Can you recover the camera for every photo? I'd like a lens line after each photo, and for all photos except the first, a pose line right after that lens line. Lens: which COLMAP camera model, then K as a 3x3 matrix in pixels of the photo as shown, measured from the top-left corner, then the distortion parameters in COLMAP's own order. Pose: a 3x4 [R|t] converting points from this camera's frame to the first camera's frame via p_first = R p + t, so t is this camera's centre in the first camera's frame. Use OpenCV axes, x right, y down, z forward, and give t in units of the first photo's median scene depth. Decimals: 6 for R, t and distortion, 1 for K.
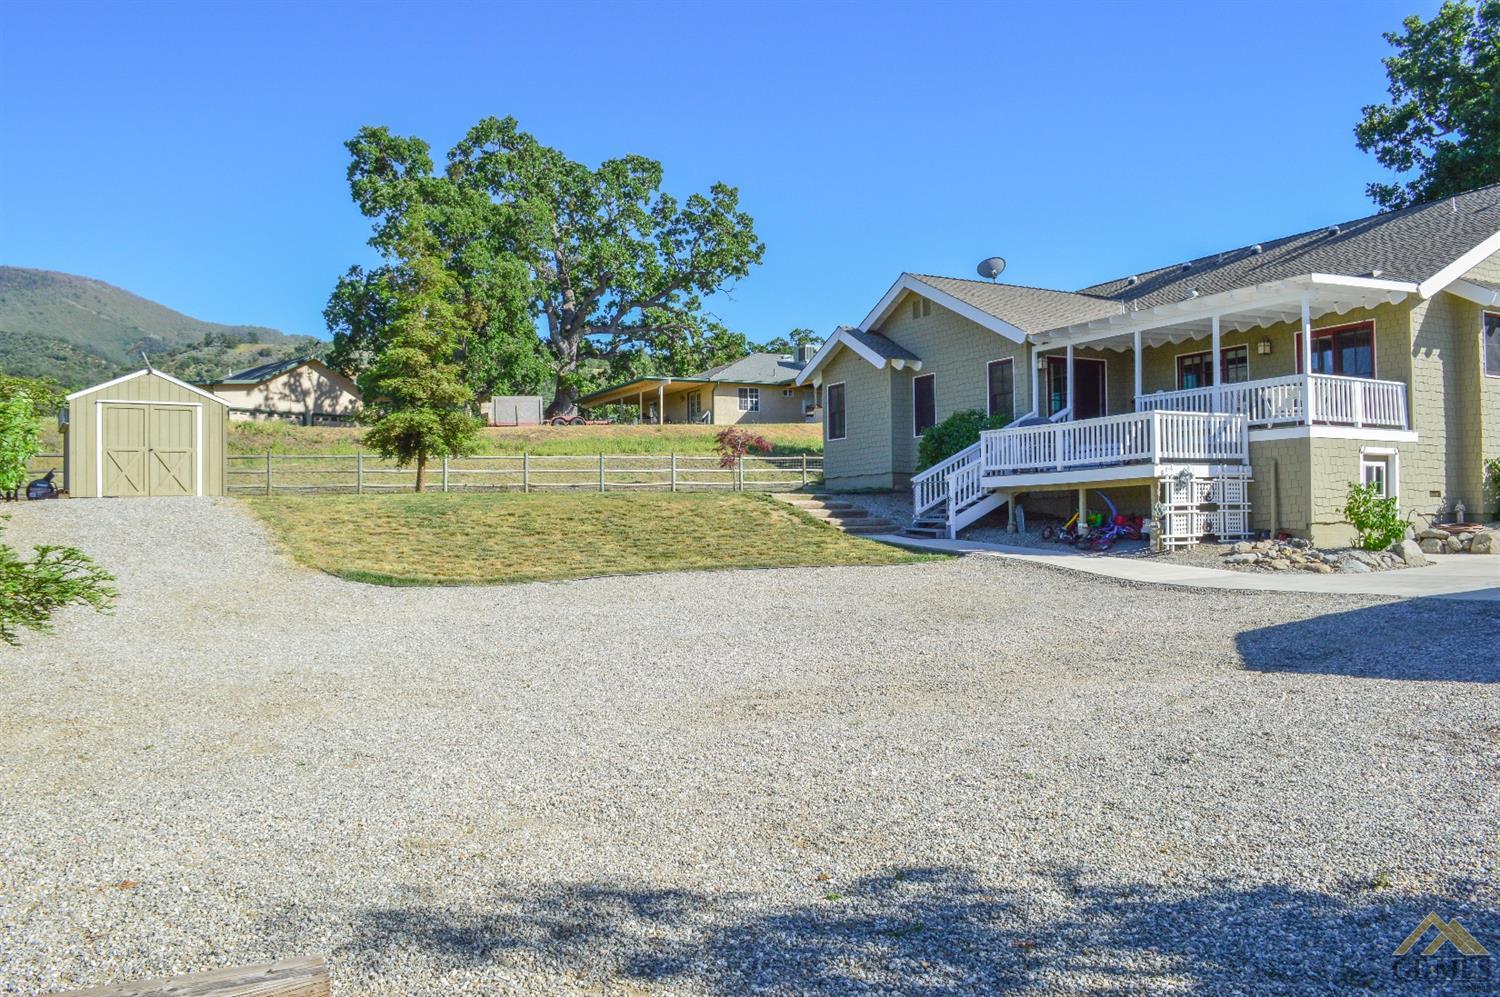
lens RADIAL K [[1203.6, 0, 750.0], [0, 1203.6, 498.5], [0, 0, 1]] dist [-0.080678, 0.008330]
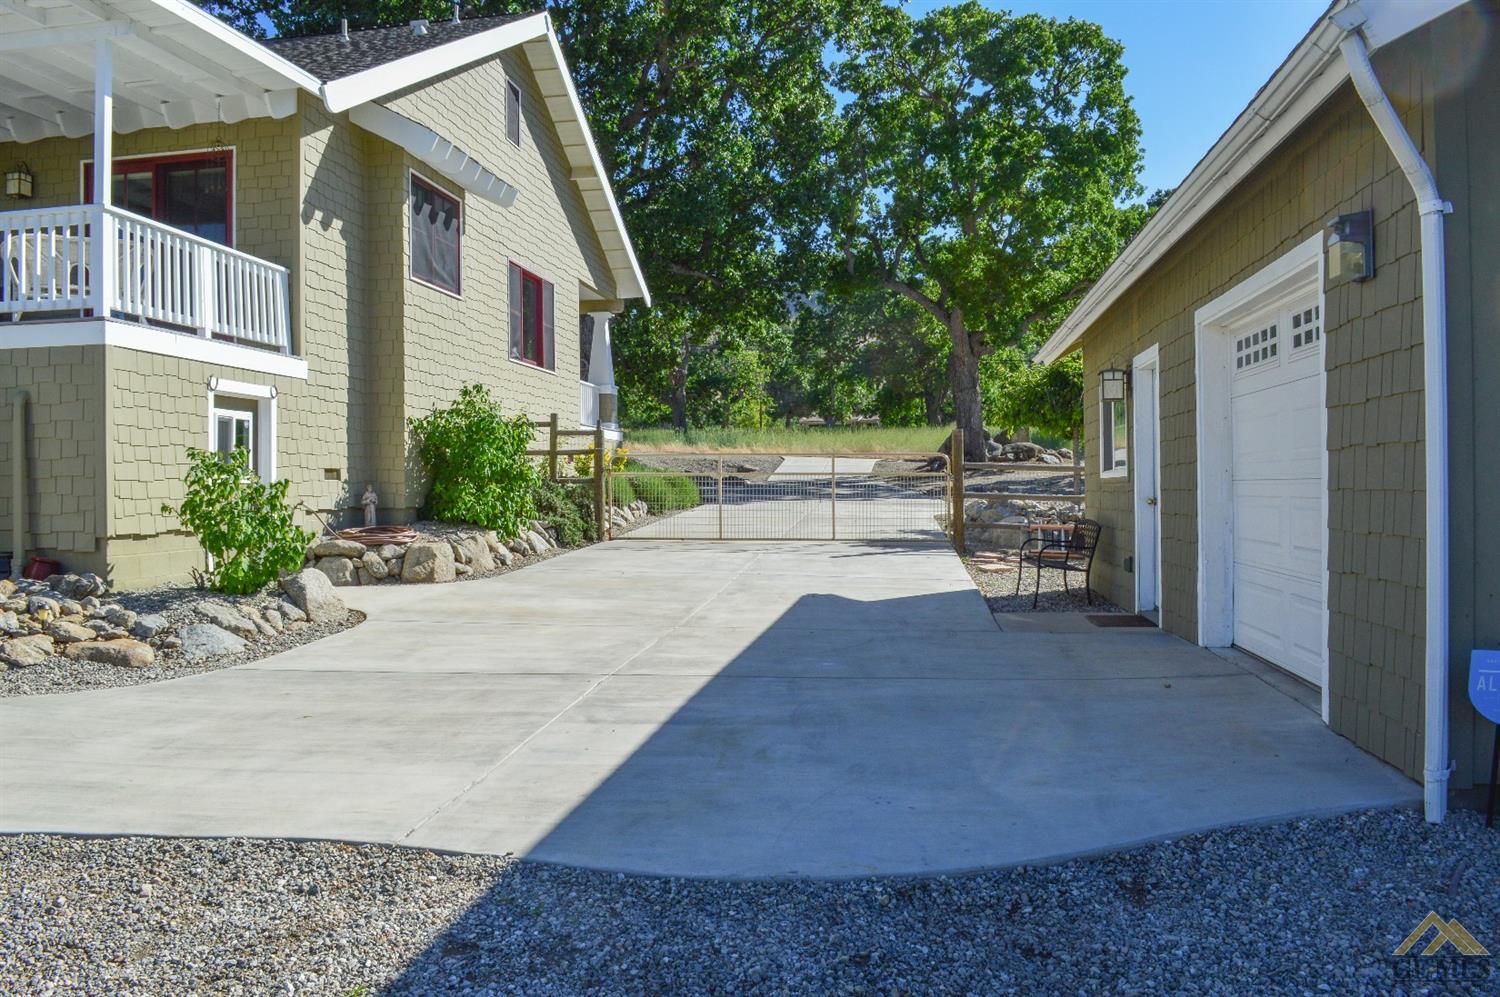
lens RADIAL K [[1203.6, 0, 750.0], [0, 1203.6, 498.5], [0, 0, 1]] dist [-0.080678, 0.008330]
pose [[0.585193, -0.005237, 0.810877, 0.247498], [-0.012144, 0.999810, 0.015221, -0.003528], [-0.810803, -0.018755, 0.585018, 0.522995]]
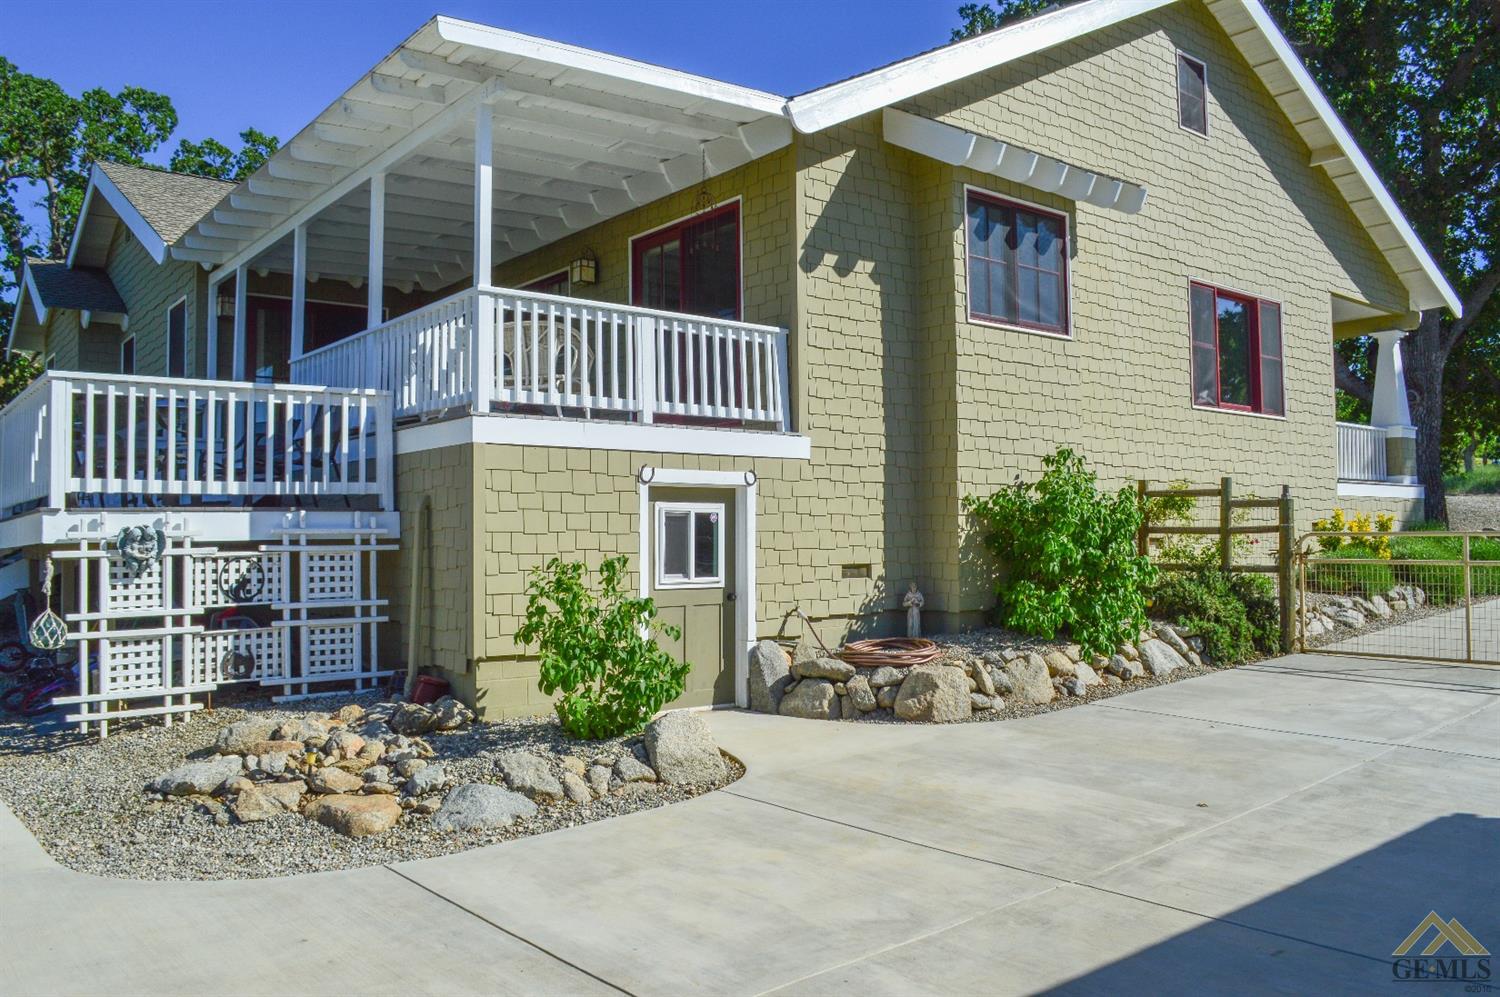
lens RADIAL K [[1203.6, 0, 750.0], [0, 1203.6, 498.5], [0, 0, 1]] dist [-0.080678, 0.008330]
pose [[0.979678, 0.004911, 0.200516, 0.467794], [-0.002081, 0.999895, -0.014322, -0.026814], [-0.200565, 0.013613, 0.979586, 0.566578]]
